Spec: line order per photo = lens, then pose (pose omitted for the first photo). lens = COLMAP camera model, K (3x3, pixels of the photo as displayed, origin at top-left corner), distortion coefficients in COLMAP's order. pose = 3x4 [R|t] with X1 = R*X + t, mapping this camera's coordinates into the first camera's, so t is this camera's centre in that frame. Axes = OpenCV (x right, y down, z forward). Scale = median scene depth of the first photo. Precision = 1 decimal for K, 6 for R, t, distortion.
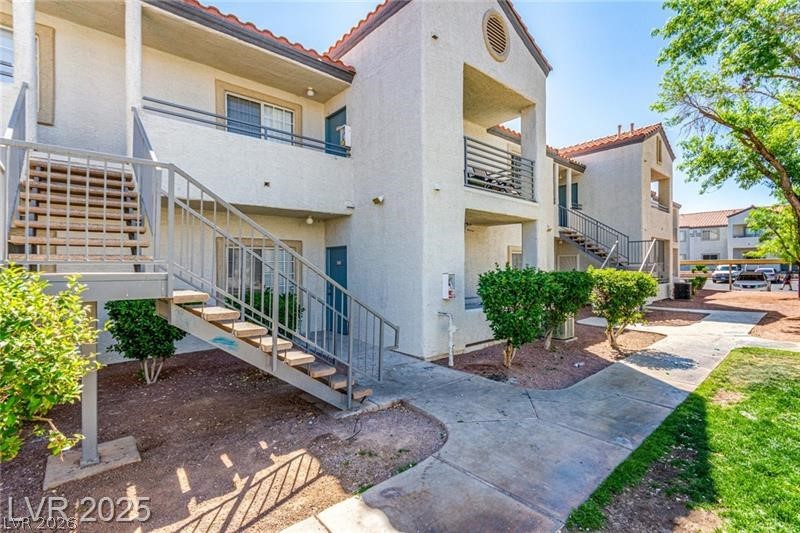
lens RADIAL K [[374.8, 0, 401.2], [0, 374.8, 269.8], [0, 0, 1]] dist [0.002966, 0.002990]
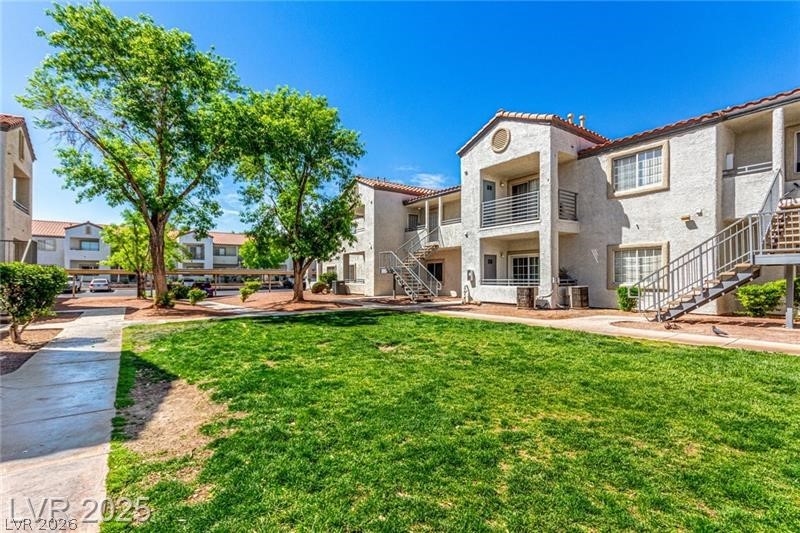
lens RADIAL K [[374.8, 0, 402.3], [0, 374.8, 269.8], [0, 0, 1]] dist [0.002966, 0.002990]
pose [[0.113667, 0.031643, 0.993015, -0.169708], [0.002994, 0.999477, -0.032191, 0.029563], [-0.993514, 0.006632, 0.113513, -0.058882]]
